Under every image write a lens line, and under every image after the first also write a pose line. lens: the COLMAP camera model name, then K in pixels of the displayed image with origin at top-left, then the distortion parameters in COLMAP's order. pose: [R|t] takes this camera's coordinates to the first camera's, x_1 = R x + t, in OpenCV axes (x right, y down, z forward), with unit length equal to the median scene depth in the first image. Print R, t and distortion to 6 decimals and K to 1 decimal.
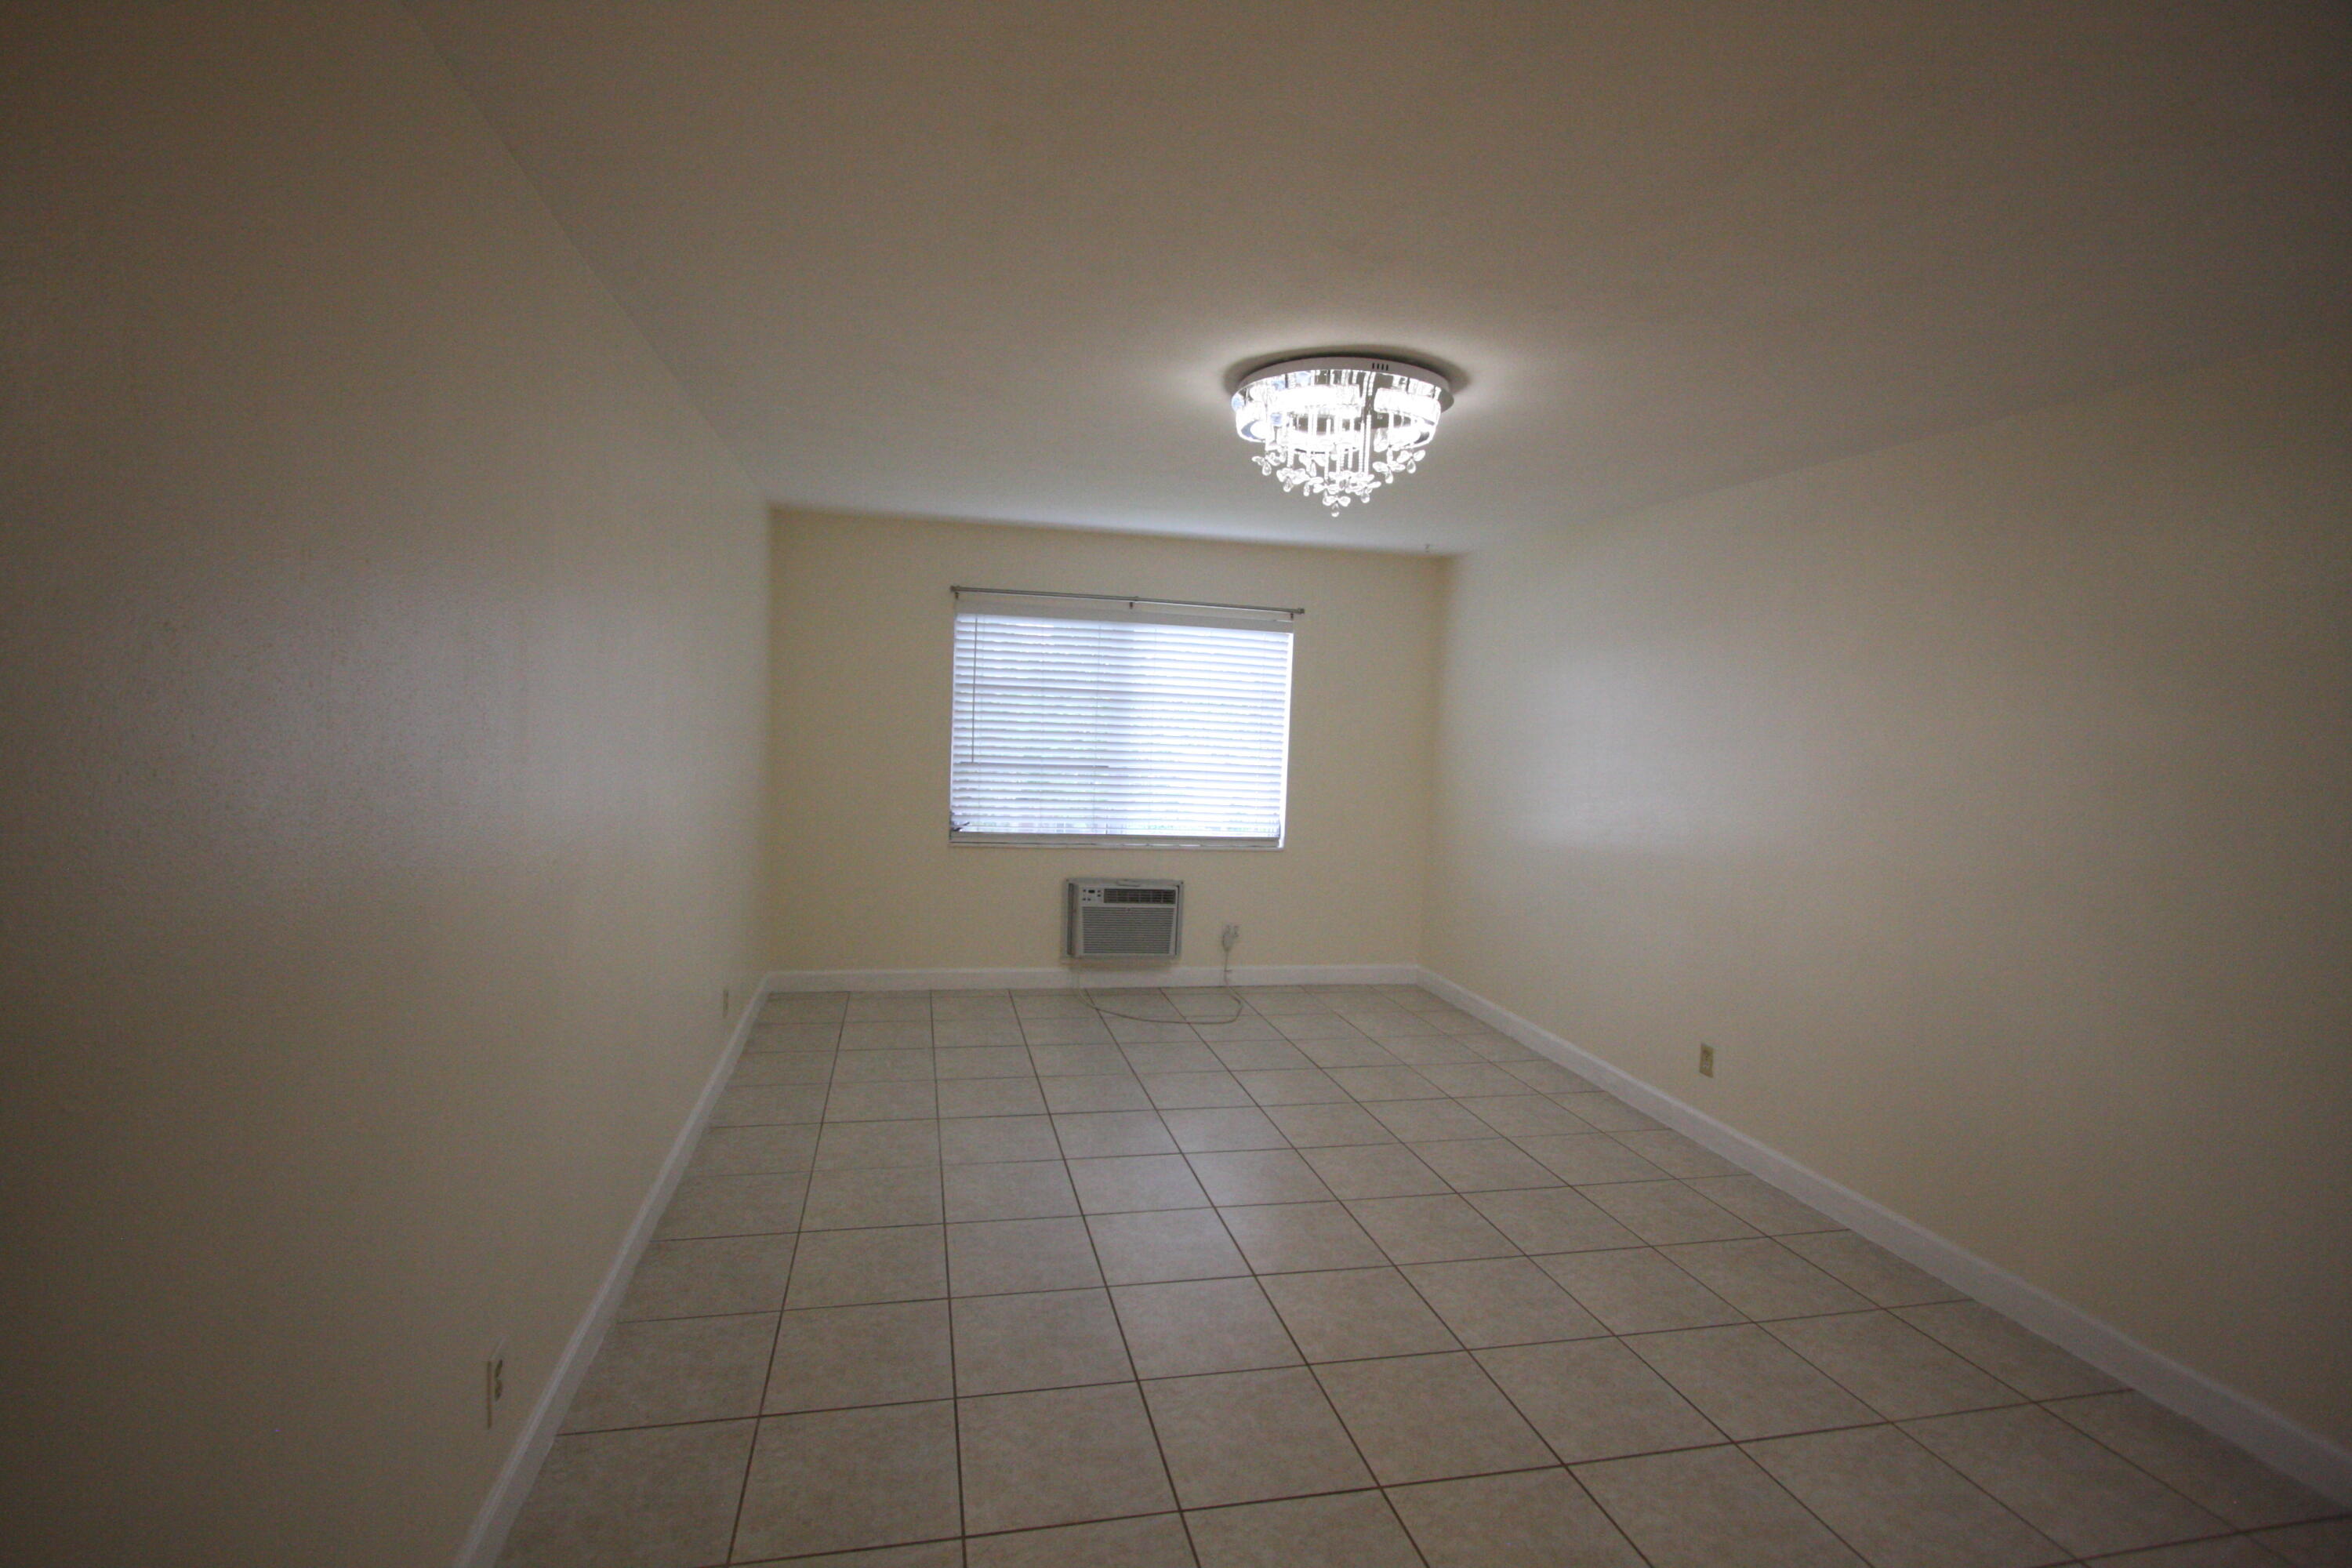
lens RADIAL K [[1083.4, 0, 1132.6], [0, 1083.4, 780.2], [0, 0, 1]] dist [-0.031135, 0.000130]
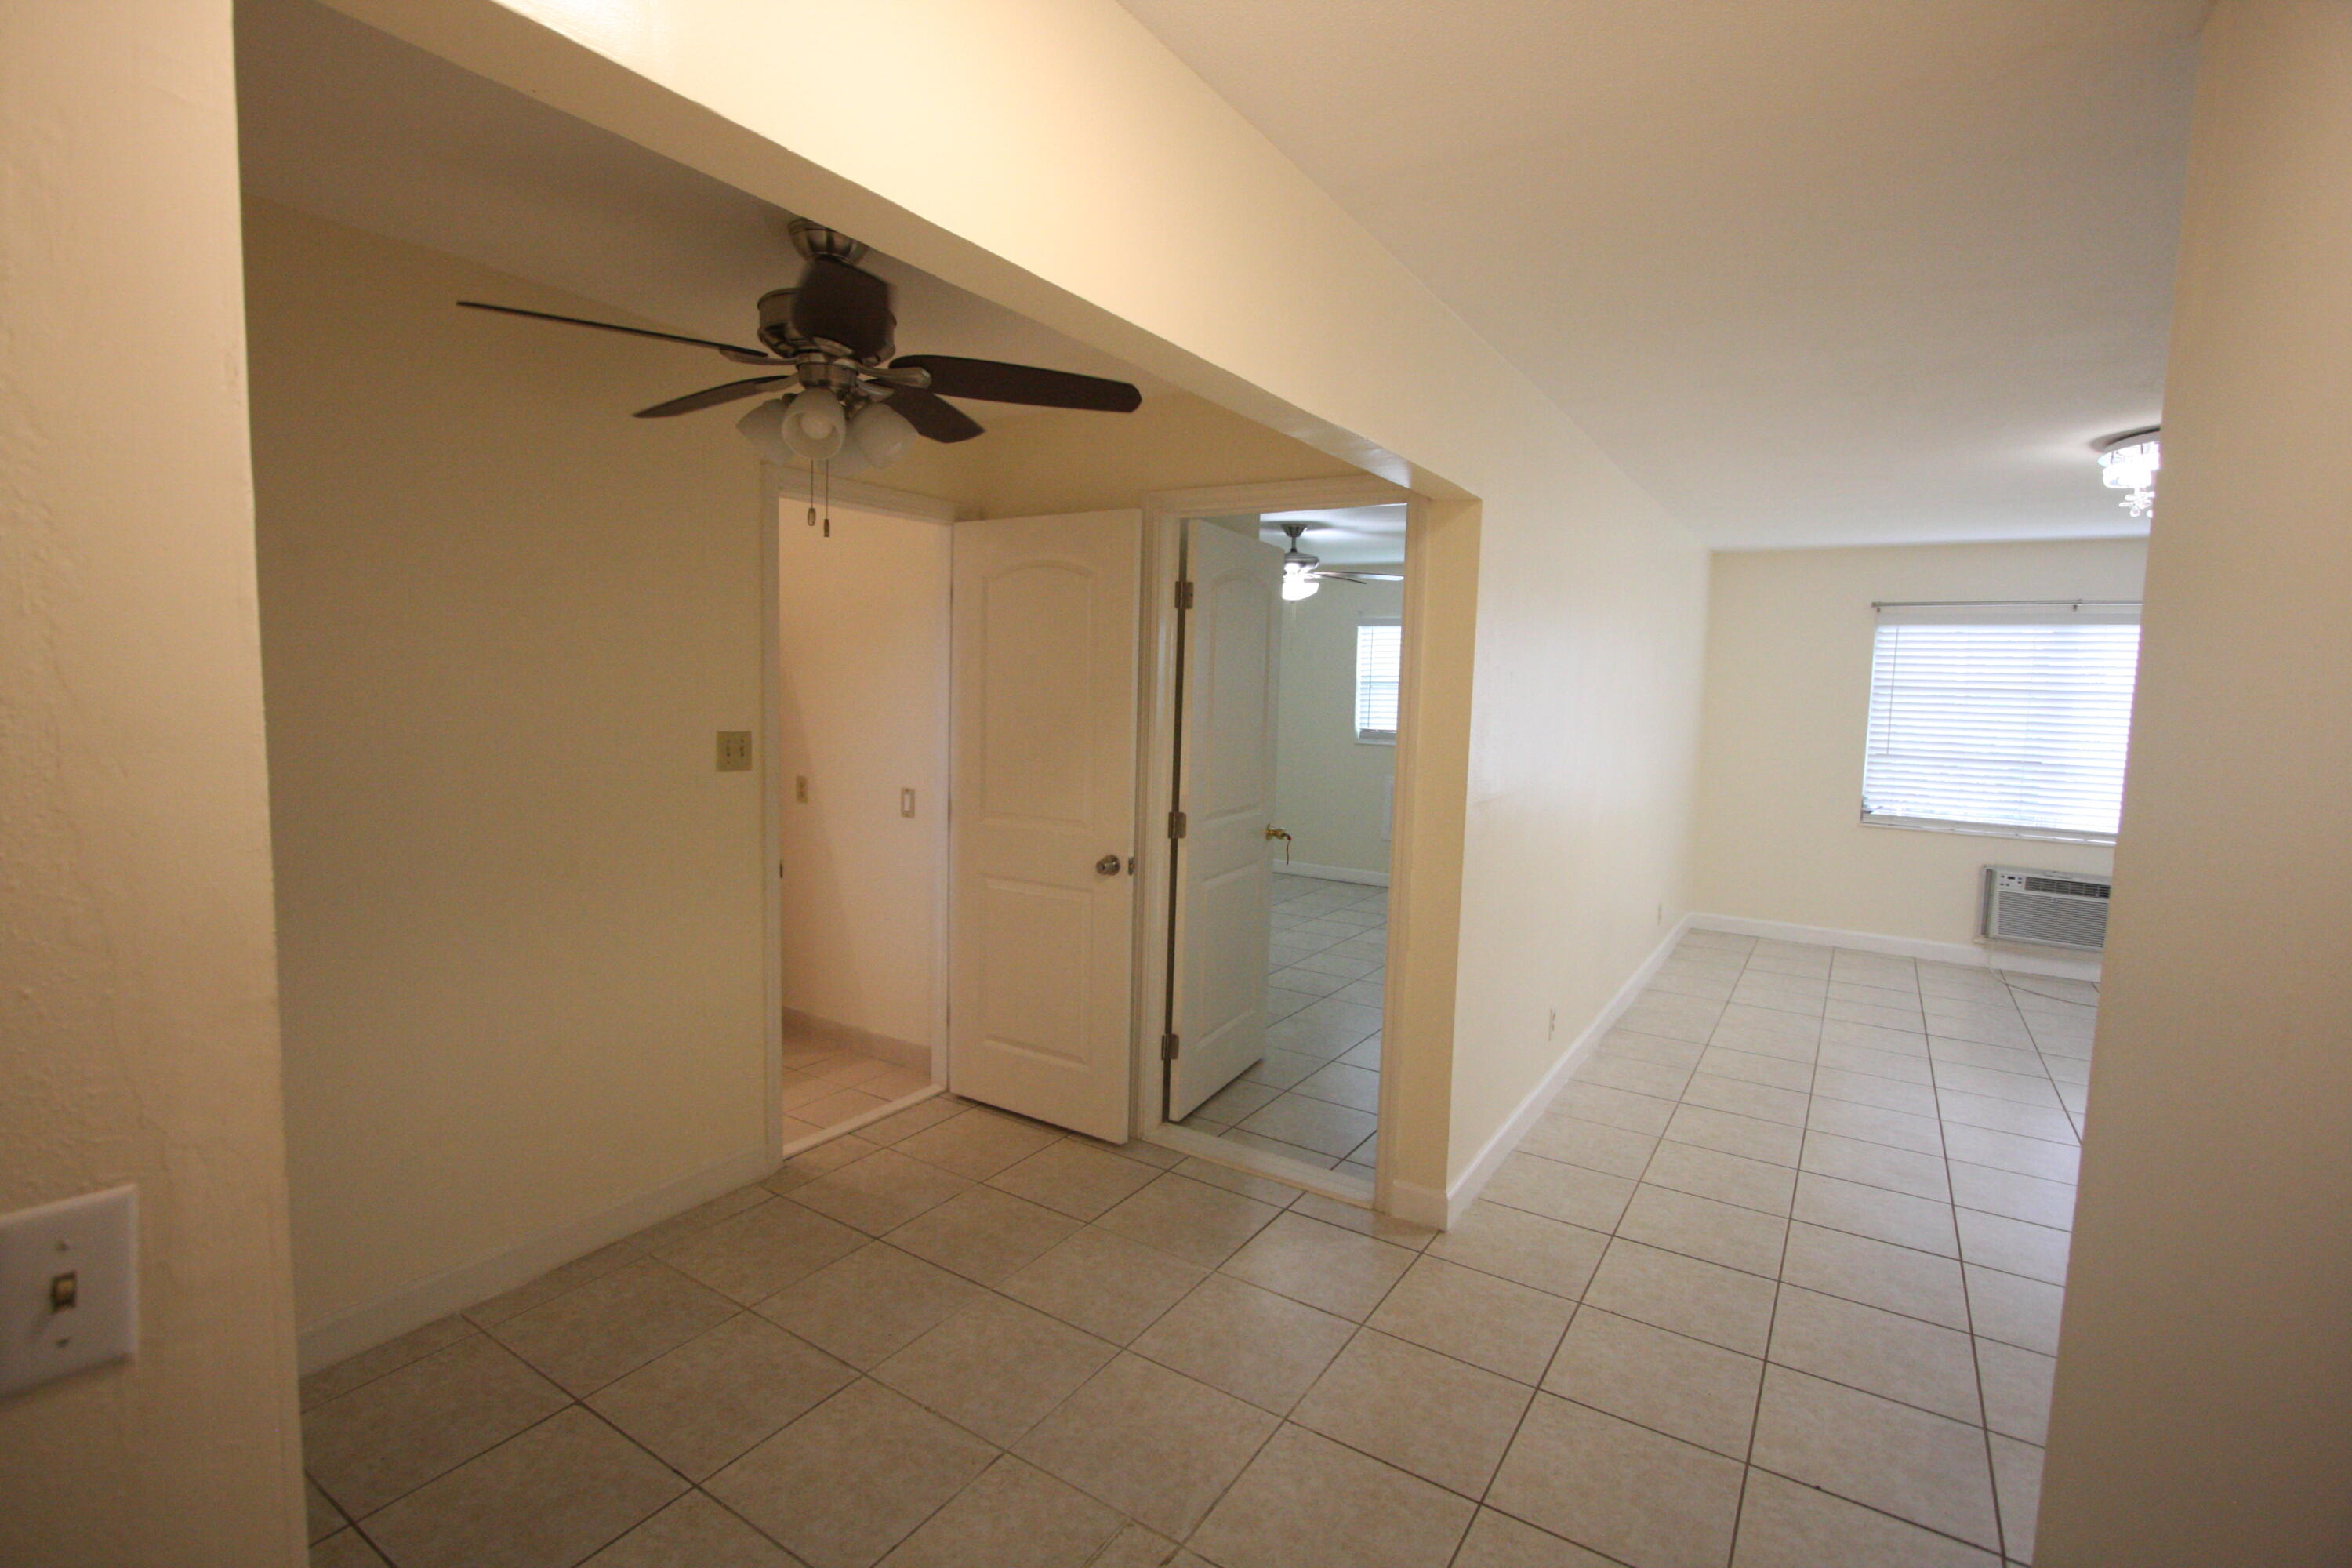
lens RADIAL K [[1064.8, 0, 1176.0], [0, 1064.8, 784.0], [0, 0, 1]] dist [-0.013253, -0.000102]
pose [[0.712613, 0.046876, -0.699989, 0.099619], [-0.046506, 0.998727, 0.019537, 0.027988], [0.700014, 0.018632, 0.713886, -0.322756]]
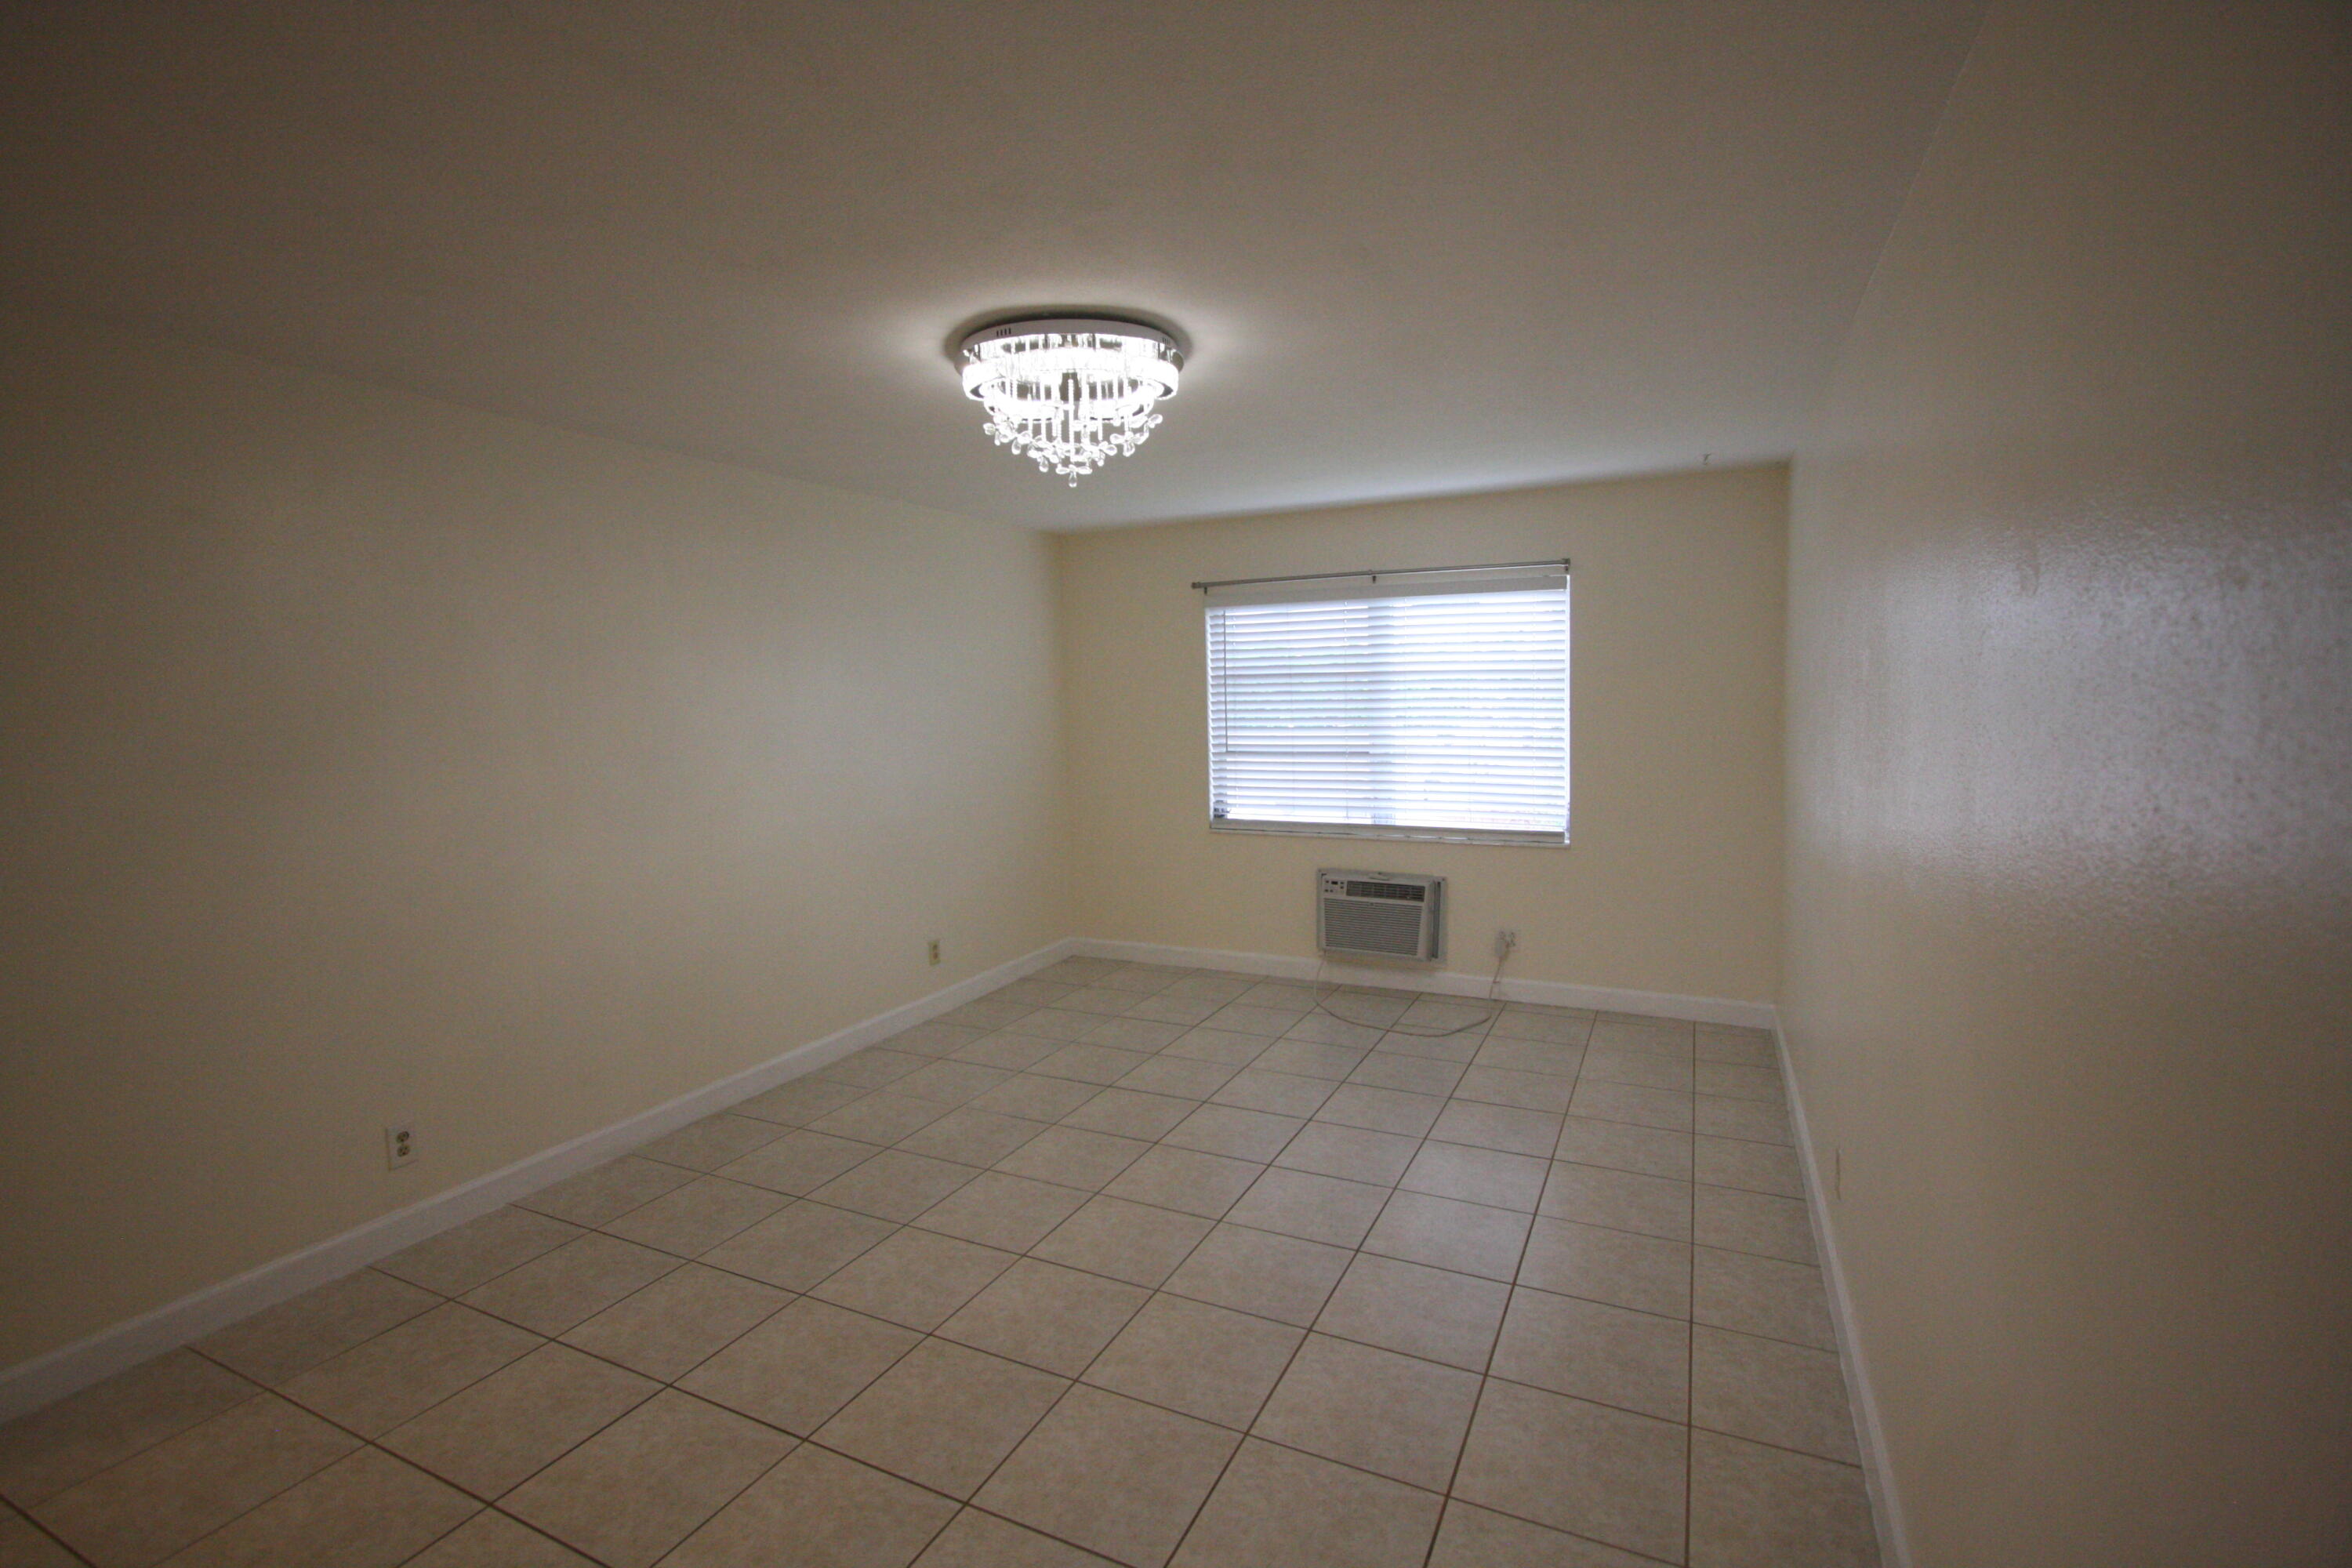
lens RADIAL K [[1103.2, 0, 1176.0], [0, 1103.2, 784.0], [0, 0, 1]] dist [0.004439, 0.000605]
pose [[0.779786, -0.002017, -0.626043, 0.462548], [0.009723, 0.999913, 0.008889, 0.004871], [0.625971, -0.013019, 0.779738, 0.148029]]
